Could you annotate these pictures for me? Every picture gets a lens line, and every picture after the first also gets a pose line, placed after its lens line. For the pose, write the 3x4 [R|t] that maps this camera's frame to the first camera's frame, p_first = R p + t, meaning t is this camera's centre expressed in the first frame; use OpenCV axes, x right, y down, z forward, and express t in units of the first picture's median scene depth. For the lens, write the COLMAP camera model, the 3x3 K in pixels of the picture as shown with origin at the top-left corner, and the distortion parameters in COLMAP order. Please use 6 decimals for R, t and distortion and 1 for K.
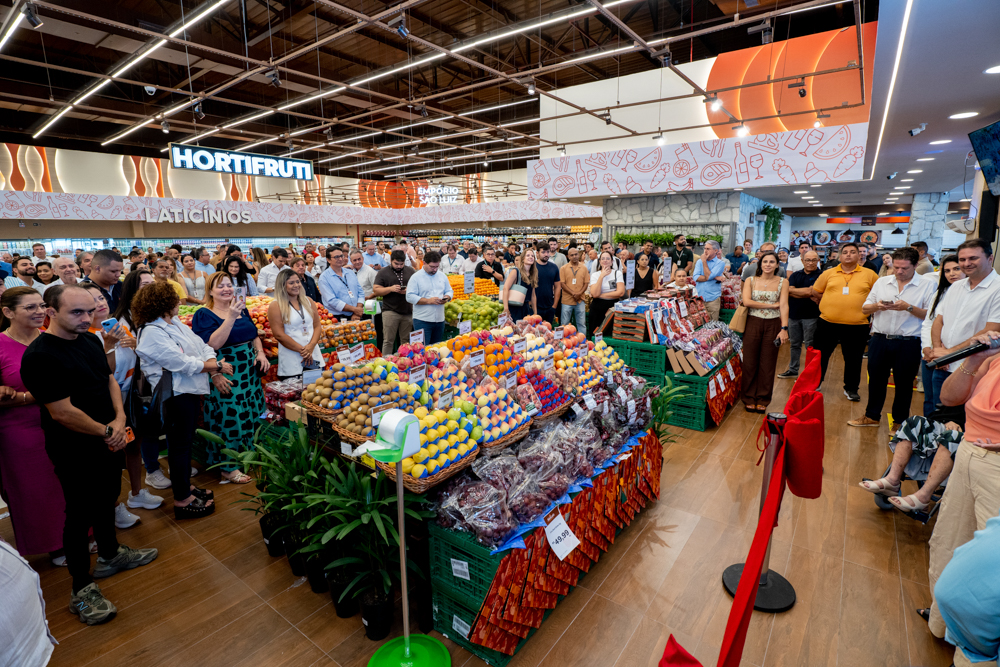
lens RADIAL K [[481.5, 0, 500.0], [0, 481.5, 333.5], [0, 0, 1]] dist [-0.045457, 0.010148]
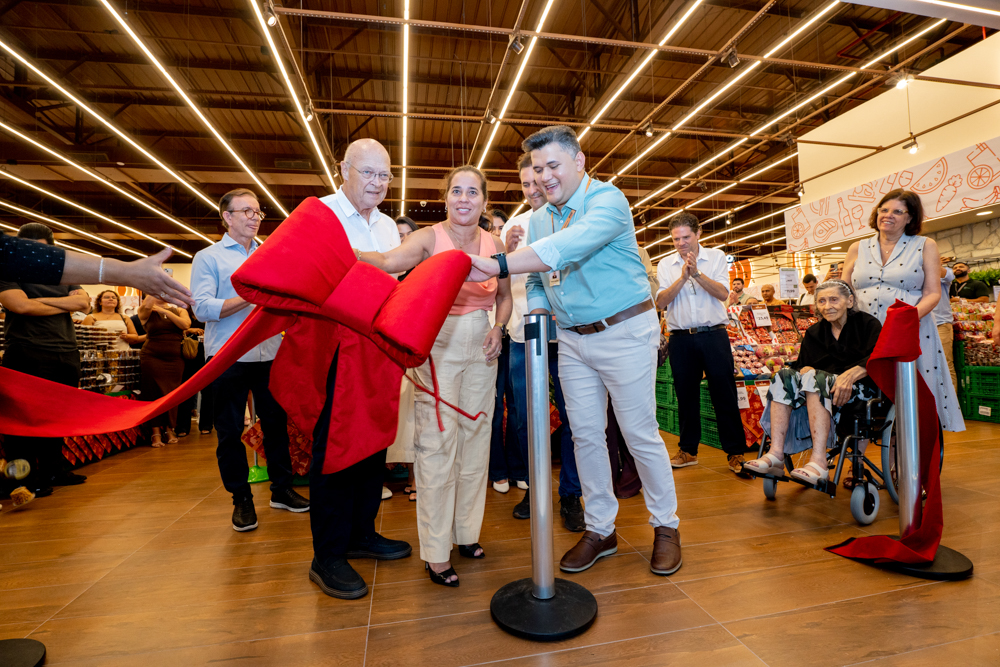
lens RADIAL K [[481.5, 0, 500.0], [0, 481.5, 333.5], [0, 0, 1]] dist [-0.045457, 0.010148]
pose [[0.743539, -0.025462, -0.668208, 0.276067], [-0.109566, 0.981131, -0.159304, 0.072944], [0.659655, 0.191662, 0.726719, 0.046612]]
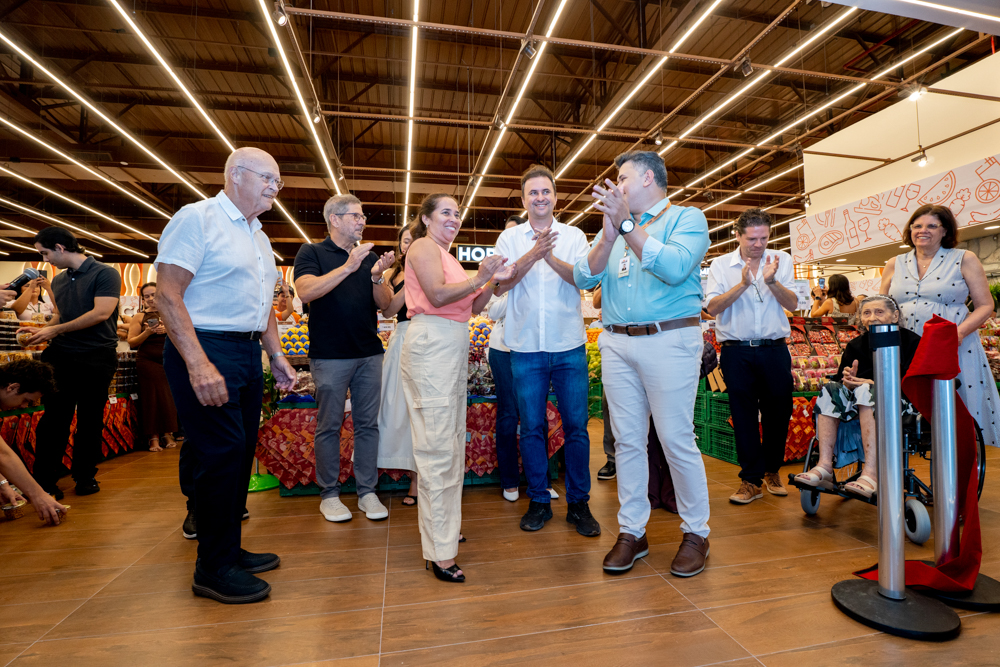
lens RADIAL K [[481.5, 0, 500.0], [0, 481.5, 333.5], [0, 0, 1]] dist [-0.045457, 0.010148]
pose [[0.745069, -0.021549, -0.666639, 0.266370], [-0.125557, 0.977078, -0.171912, 0.071415], [0.655063, 0.211787, 0.725285, 0.047217]]
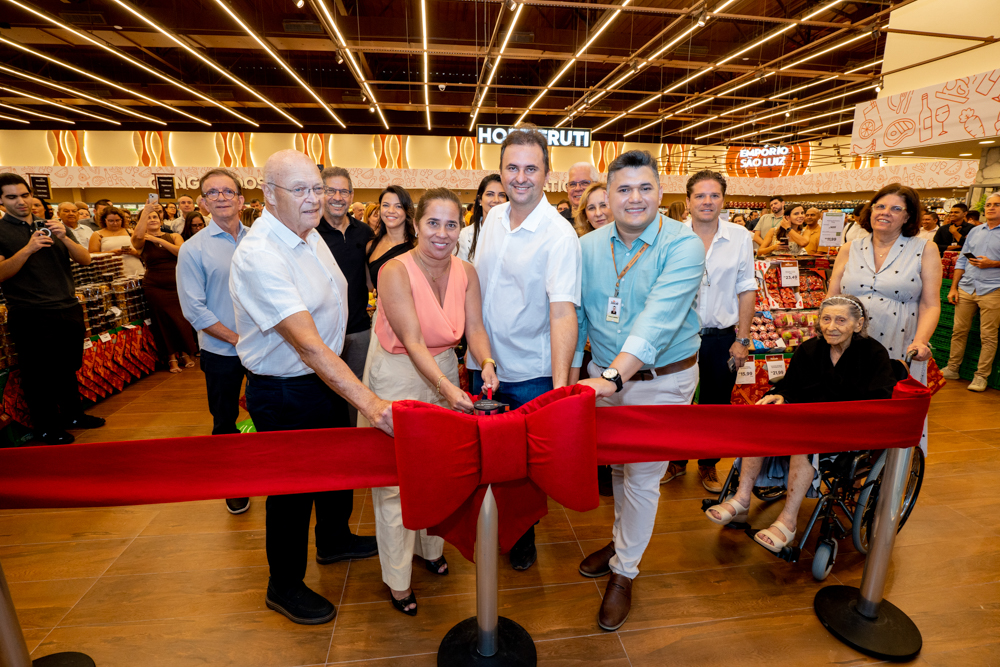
lens RADIAL K [[481.5, 0, 500.0], [0, 481.5, 333.5], [0, 0, 1]] dist [-0.045457, 0.010148]
pose [[0.696650, 0.186520, -0.692740, 0.277767], [-0.152597, 0.982040, 0.110956, 0.012600], [0.700994, 0.028412, 0.712601, 0.064827]]
